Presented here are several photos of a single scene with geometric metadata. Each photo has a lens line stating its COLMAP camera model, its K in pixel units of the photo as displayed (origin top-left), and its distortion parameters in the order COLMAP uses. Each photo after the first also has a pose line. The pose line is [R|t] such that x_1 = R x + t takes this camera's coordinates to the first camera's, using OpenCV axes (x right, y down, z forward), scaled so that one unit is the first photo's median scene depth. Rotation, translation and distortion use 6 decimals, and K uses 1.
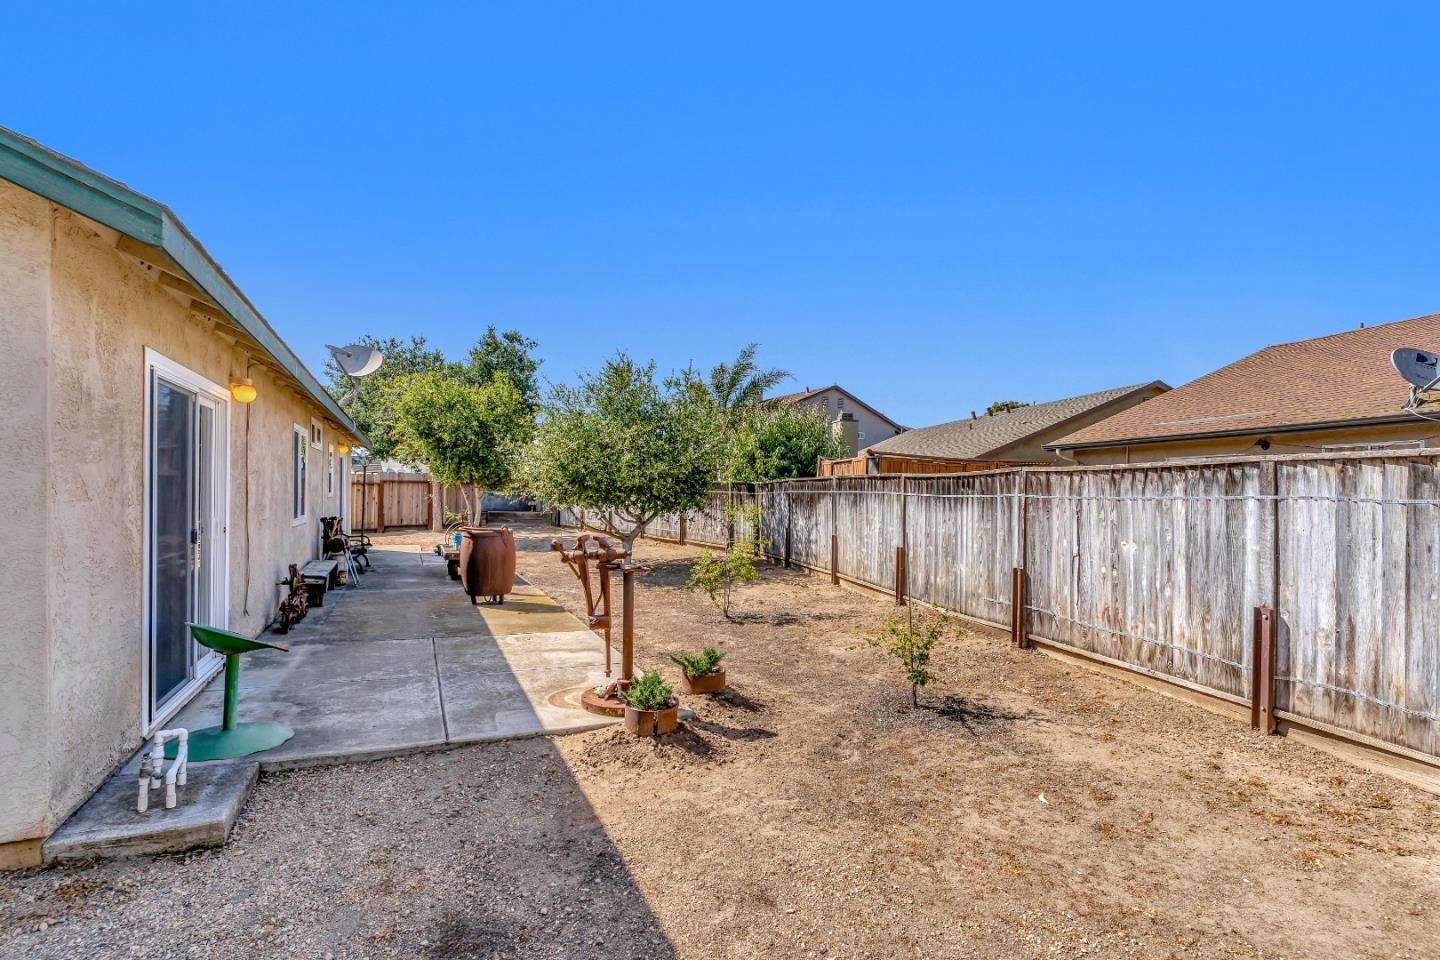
lens RADIAL K [[696.4, 0, 748.9], [0, 696.4, 495.7], [0, 0, 1]] dist [0.004594, -0.000485]
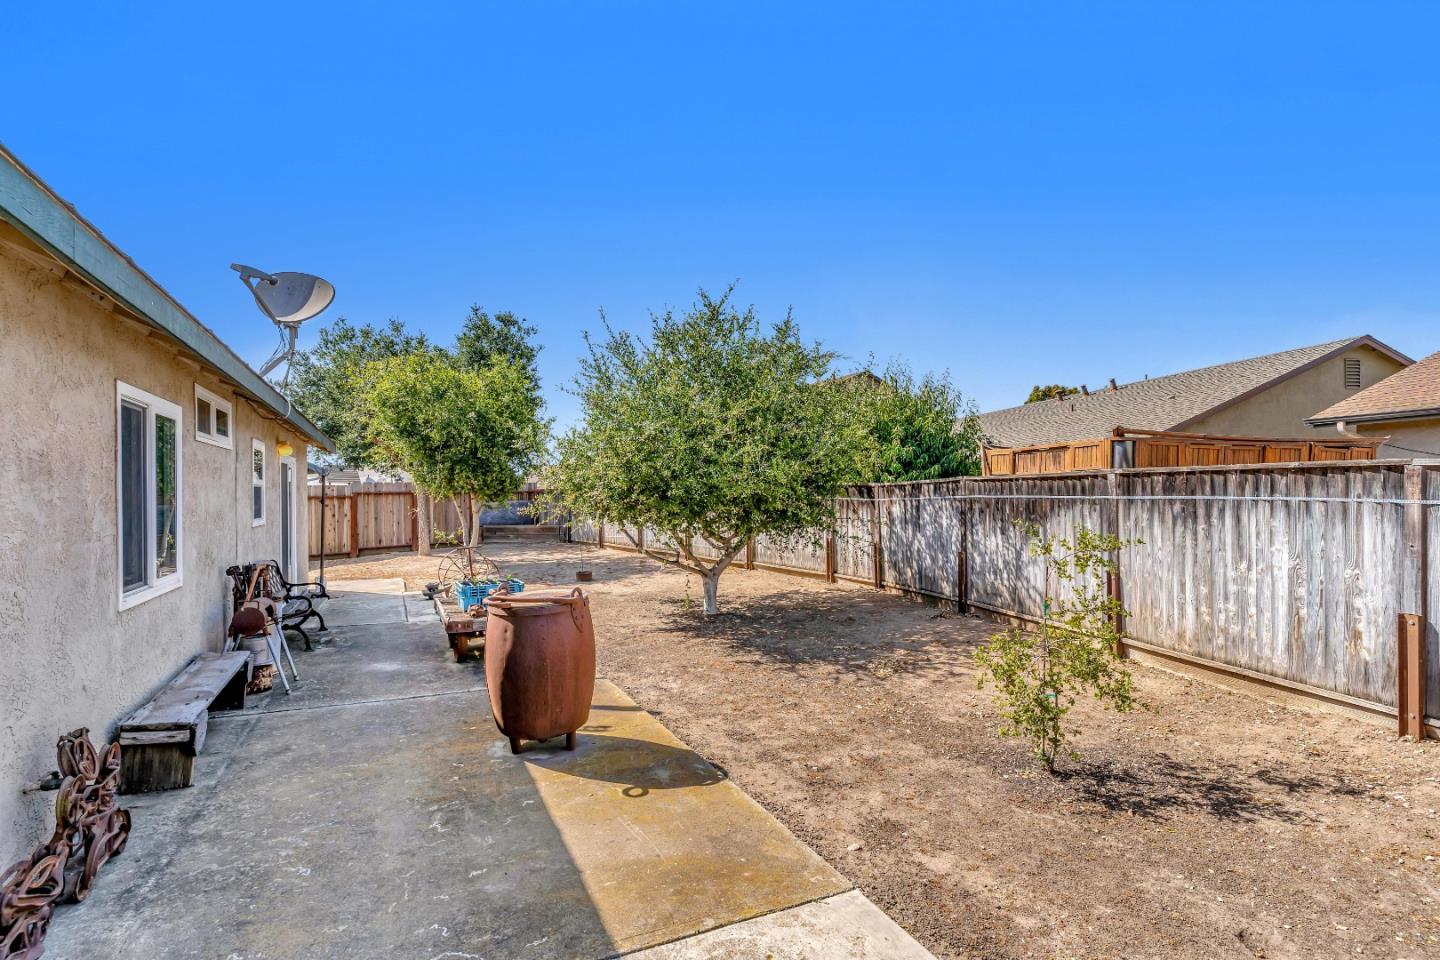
lens RADIAL K [[691.9, 0, 723.3], [0, 691.9, 487.3], [0, 0, 1]] dist [0.003487, -0.000432]
pose [[0.999633, -0.026276, -0.006560, -0.112612], [0.026194, 0.999581, -0.012323, -0.008756], [0.006881, 0.012147, 0.999903, 0.240169]]
